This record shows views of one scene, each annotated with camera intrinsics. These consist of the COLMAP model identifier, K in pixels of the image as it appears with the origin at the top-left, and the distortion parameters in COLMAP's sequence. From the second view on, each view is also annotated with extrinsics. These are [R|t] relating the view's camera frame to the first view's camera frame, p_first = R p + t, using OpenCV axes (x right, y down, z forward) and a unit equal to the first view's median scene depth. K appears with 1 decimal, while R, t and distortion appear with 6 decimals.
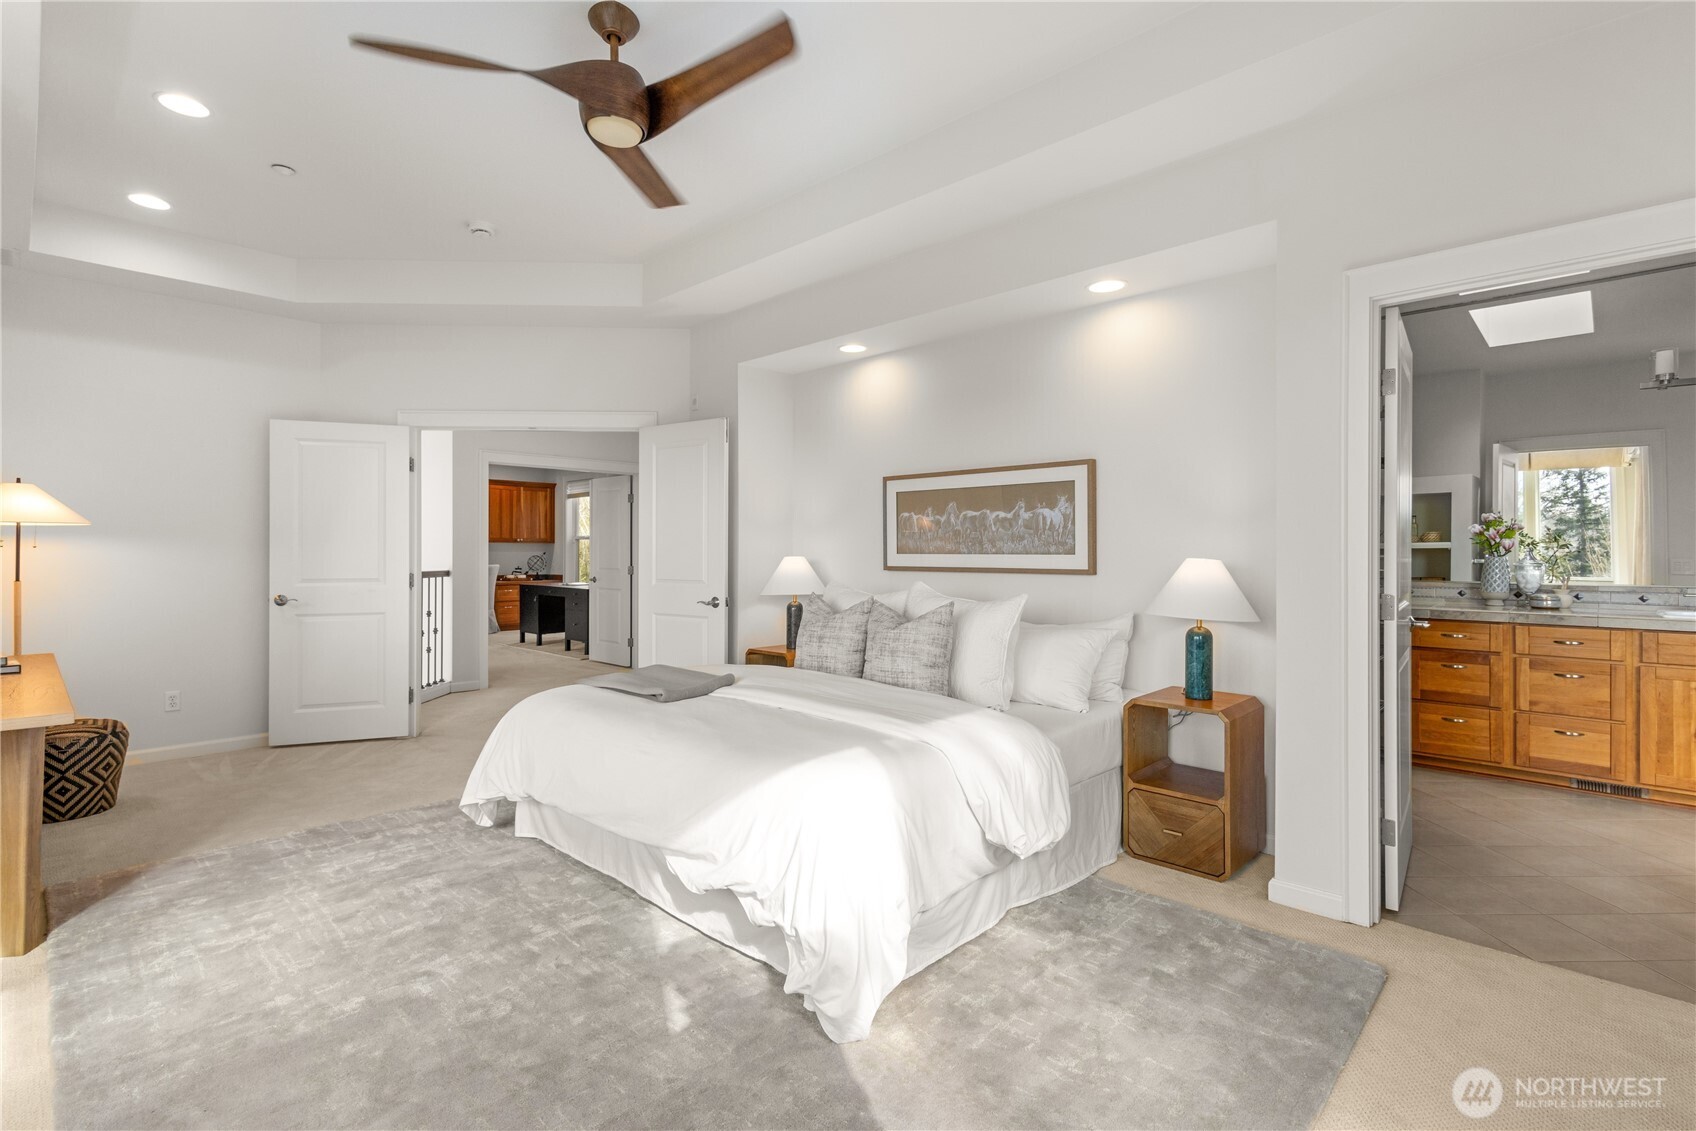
lens RADIAL K [[776.8, 0, 846.7], [0, 776.8, 562.6], [0, 0, 1]] dist [0.000736, 0.006482]
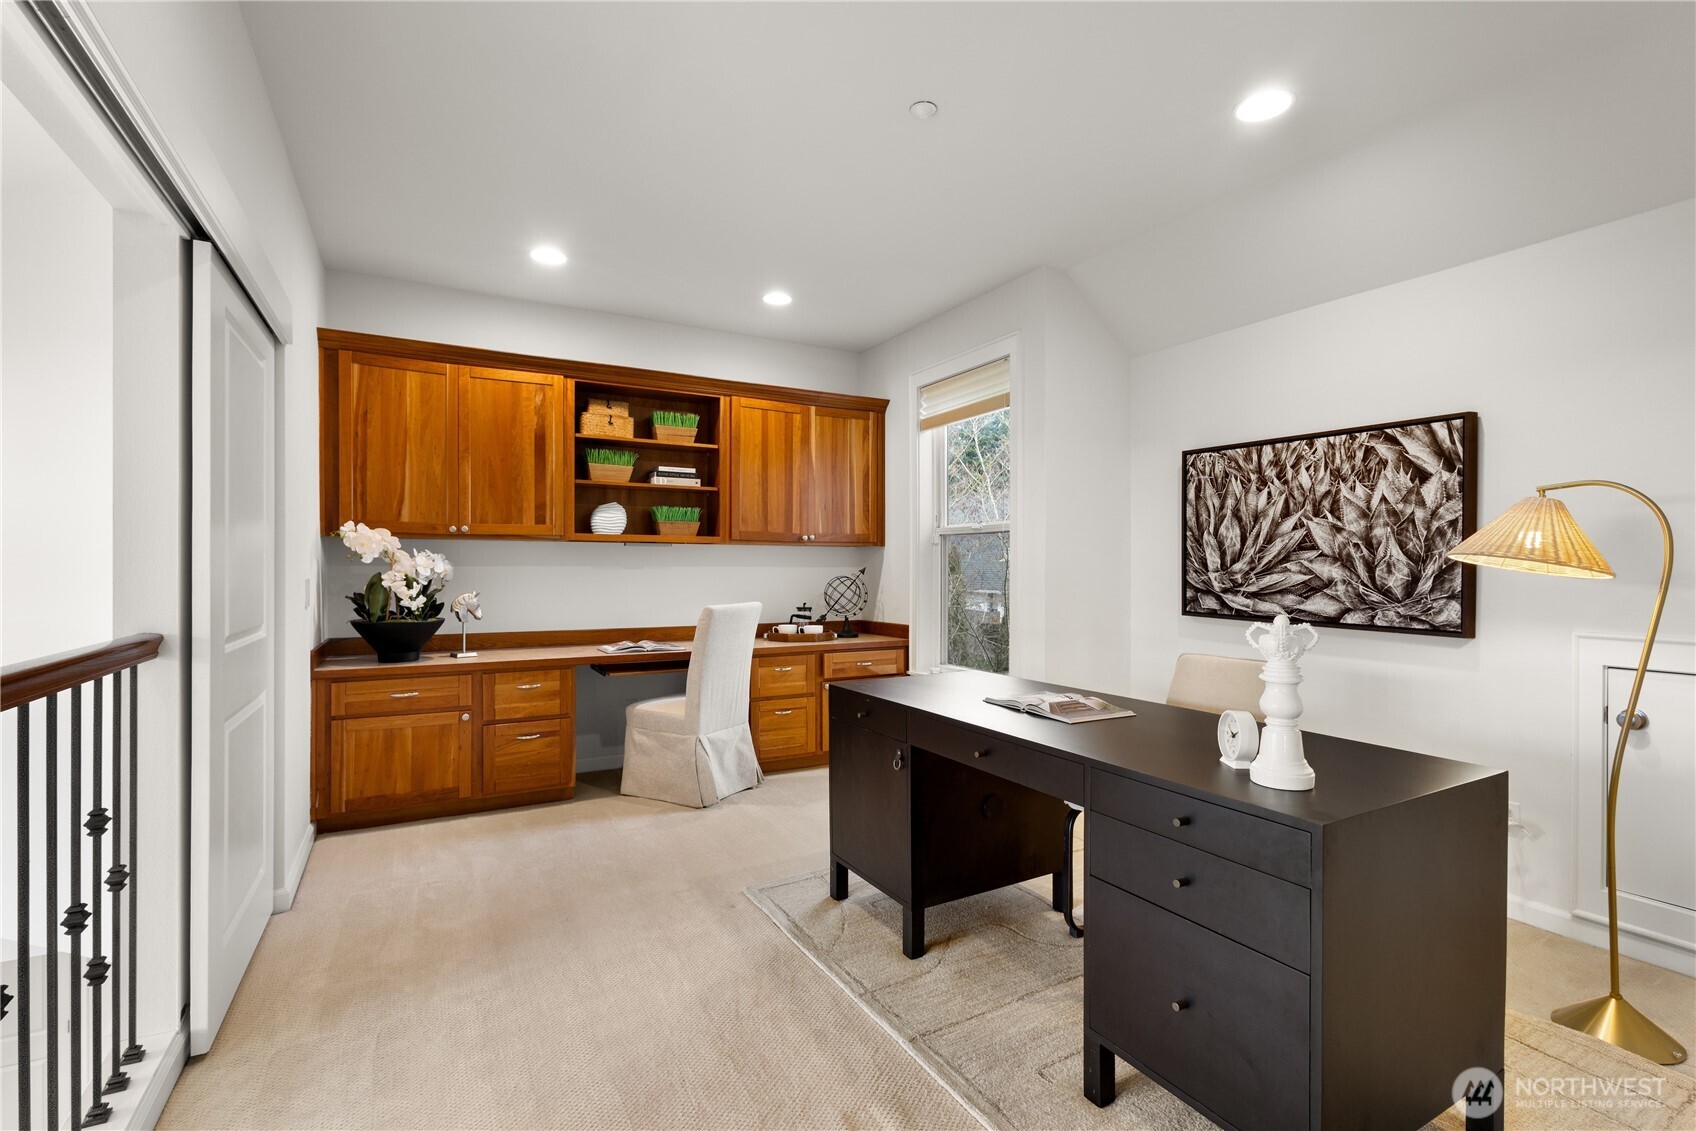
lens RADIAL K [[776.8, 0, 846.7], [0, 776.8, 562.6], [0, 0, 1]] dist [0.000736, 0.006482]
pose [[0.951829, -0.008143, -0.306523, -0.281036], [0.003699, 0.999880, -0.015075, -0.010230], [0.306609, 0.013215, 0.951744, 0.628898]]
